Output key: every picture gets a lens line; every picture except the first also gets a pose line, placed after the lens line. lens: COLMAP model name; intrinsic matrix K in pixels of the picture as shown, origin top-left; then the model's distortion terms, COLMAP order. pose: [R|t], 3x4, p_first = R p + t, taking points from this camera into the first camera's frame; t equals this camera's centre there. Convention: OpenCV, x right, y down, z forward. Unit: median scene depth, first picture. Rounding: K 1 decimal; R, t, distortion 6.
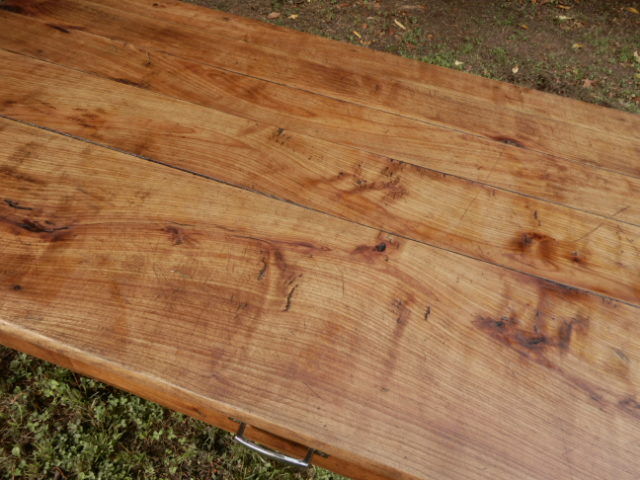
lens RADIAL K [[455.7, 0, 317.9], [0, 455.7, 238.9], [0, 0, 1]] dist [-0.000943, 0.006447]
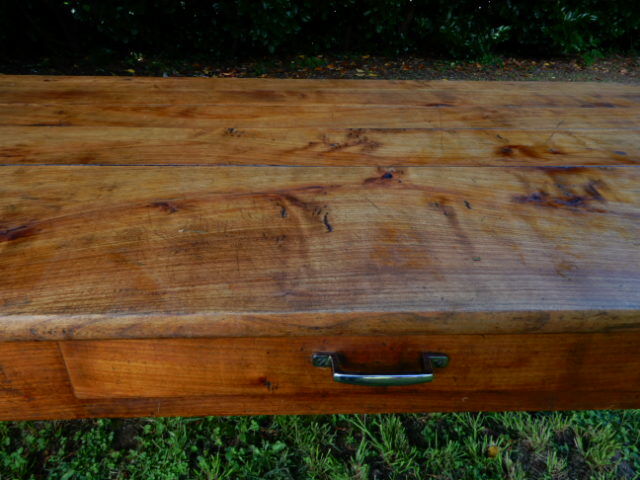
lens RADIAL K [[455.7, 0, 317.5], [0, 455.7, 240.2], [0, 0, 1]] dist [-0.000943, 0.006447]
pose [[0.935212, -0.253383, 0.247337, -0.236399], [0.307371, 0.927716, -0.211815, 0.266459], [-0.175788, 0.274117, 0.945494, 0.151835]]
